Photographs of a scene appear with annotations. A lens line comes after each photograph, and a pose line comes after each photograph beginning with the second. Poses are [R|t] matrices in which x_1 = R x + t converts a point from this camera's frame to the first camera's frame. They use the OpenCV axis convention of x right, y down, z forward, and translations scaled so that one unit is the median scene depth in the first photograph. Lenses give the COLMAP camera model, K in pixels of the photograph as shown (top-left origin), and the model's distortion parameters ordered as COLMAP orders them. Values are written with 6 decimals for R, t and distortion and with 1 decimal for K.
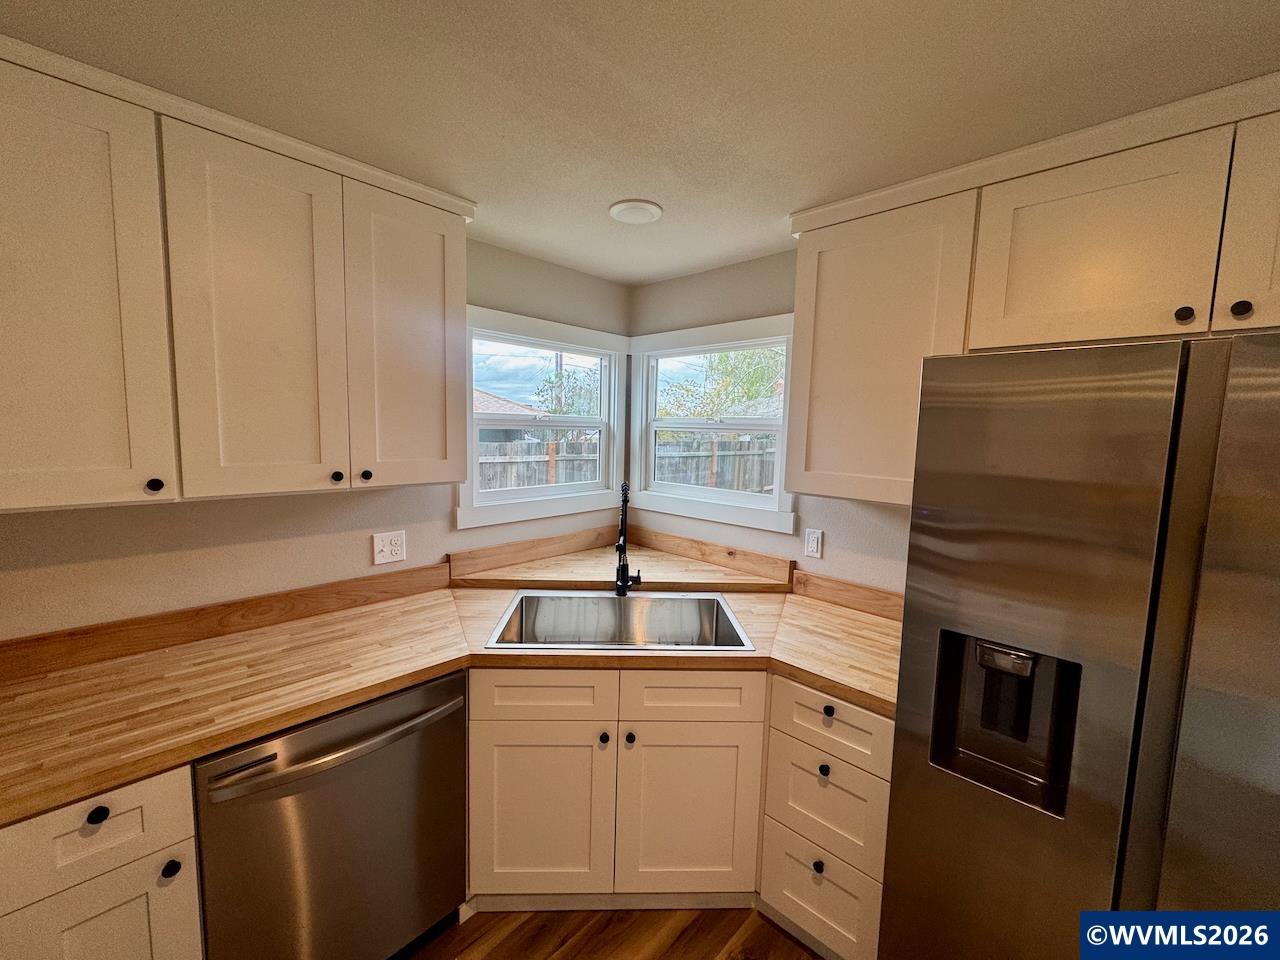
lens RADIAL K [[509.1, 0, 639.2], [0, 509.1, 477.2], [0, 0, 1]] dist [-0.002697, -0.000097]
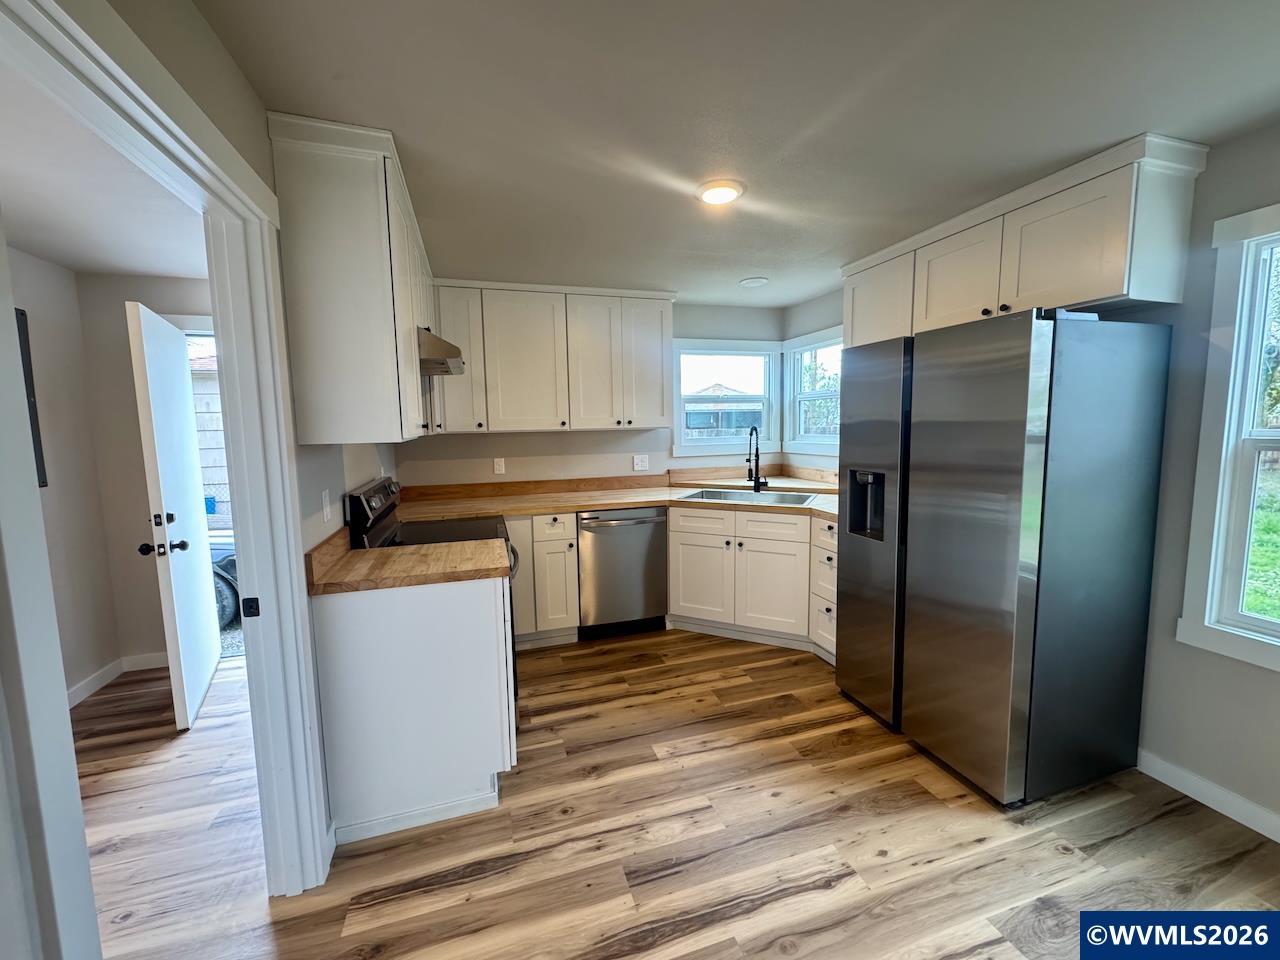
lens RADIAL K [[512.5, 0, 639.5], [0, 512.5, 478.0], [0, 0, 1]] dist [-0.002142, 0.000577]
pose [[0.877608, 0.007716, -0.479316, 0.578465], [-0.004323, 0.999957, 0.008182, 0.213581], [0.479359, -0.005108, 0.877604, -0.953999]]
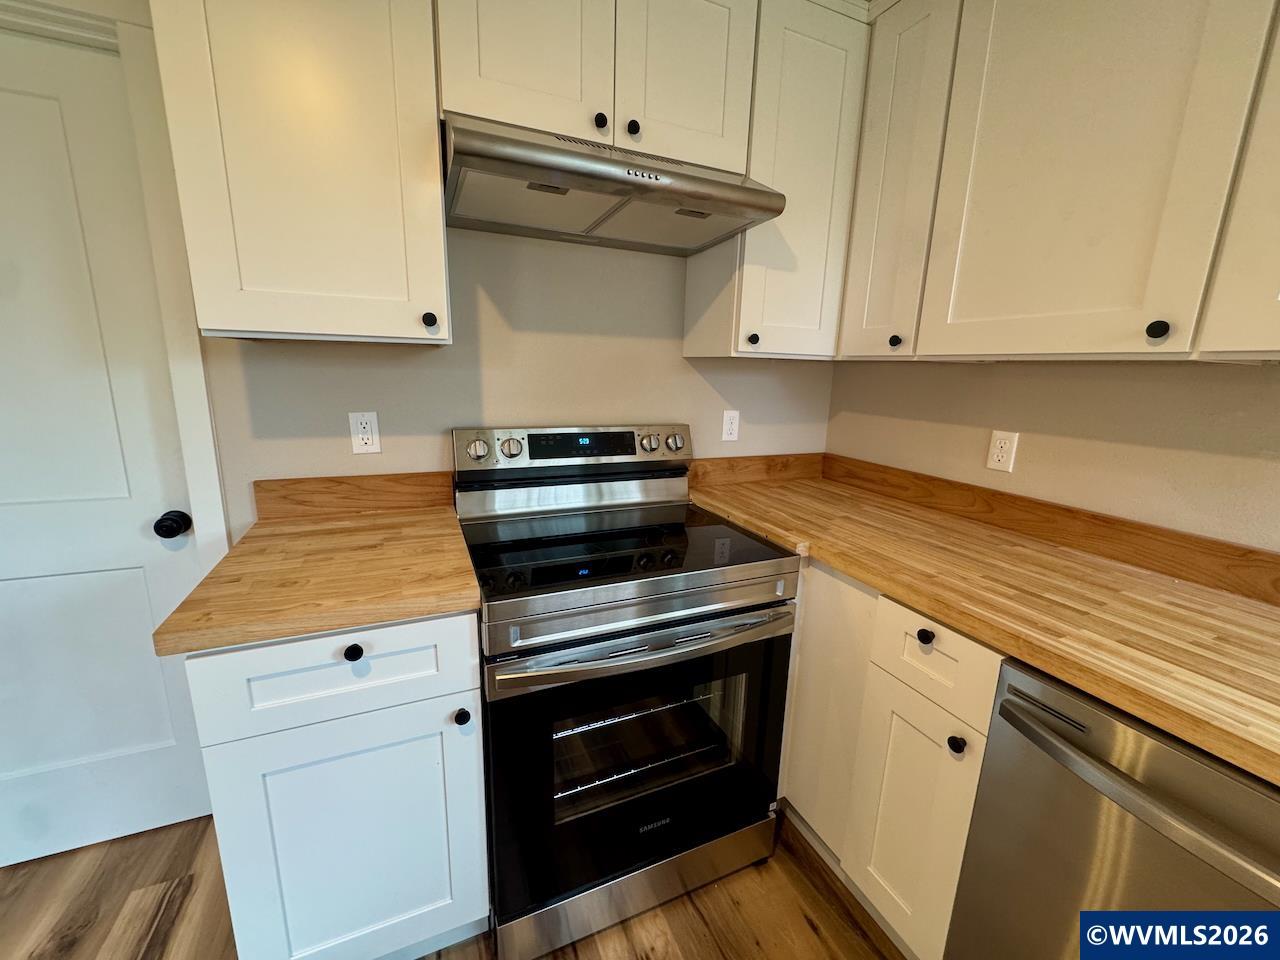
lens RADIAL K [[512.5, 0, 639.5], [0, 512.5, 478.0], [0, 0, 1]] dist [-0.002142, 0.000577]
pose [[-0.376488, 0.157566, -0.912924, 0.036115], [-0.129910, 0.966714, 0.220424, 0.114055], [0.917268, 0.201585, -0.343487, 0.438953]]
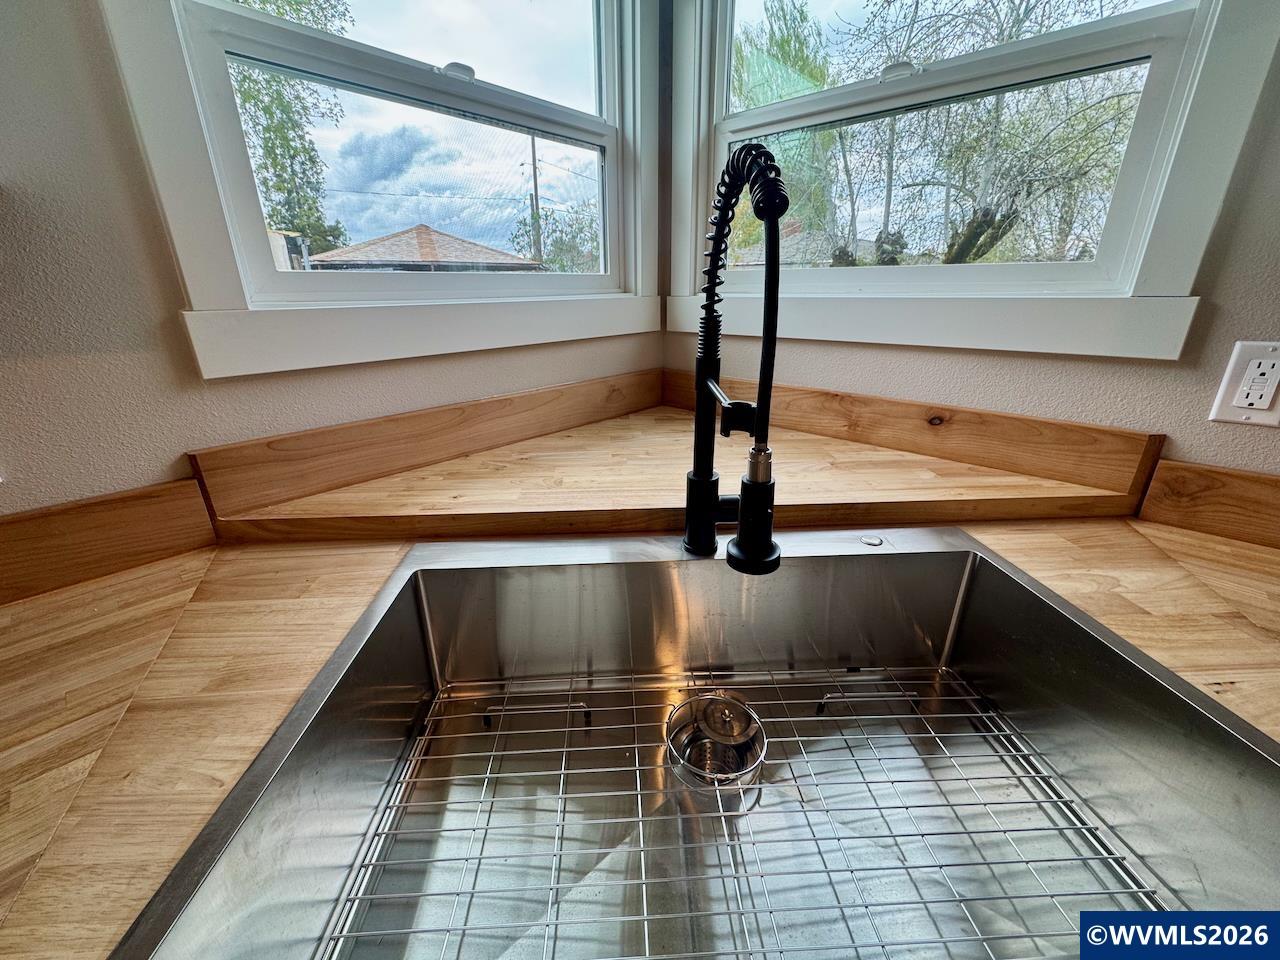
lens RADIAL K [[512.5, 0, 639.5], [0, 512.5, 478.0], [0, 0, 1]] dist [-0.002142, 0.000577]
pose [[0.999263, -0.037580, 0.007826, -0.099432], [0.034316, 0.965906, 0.256610, 0.113010], [-0.017202, -0.256152, 0.966483, 0.839767]]
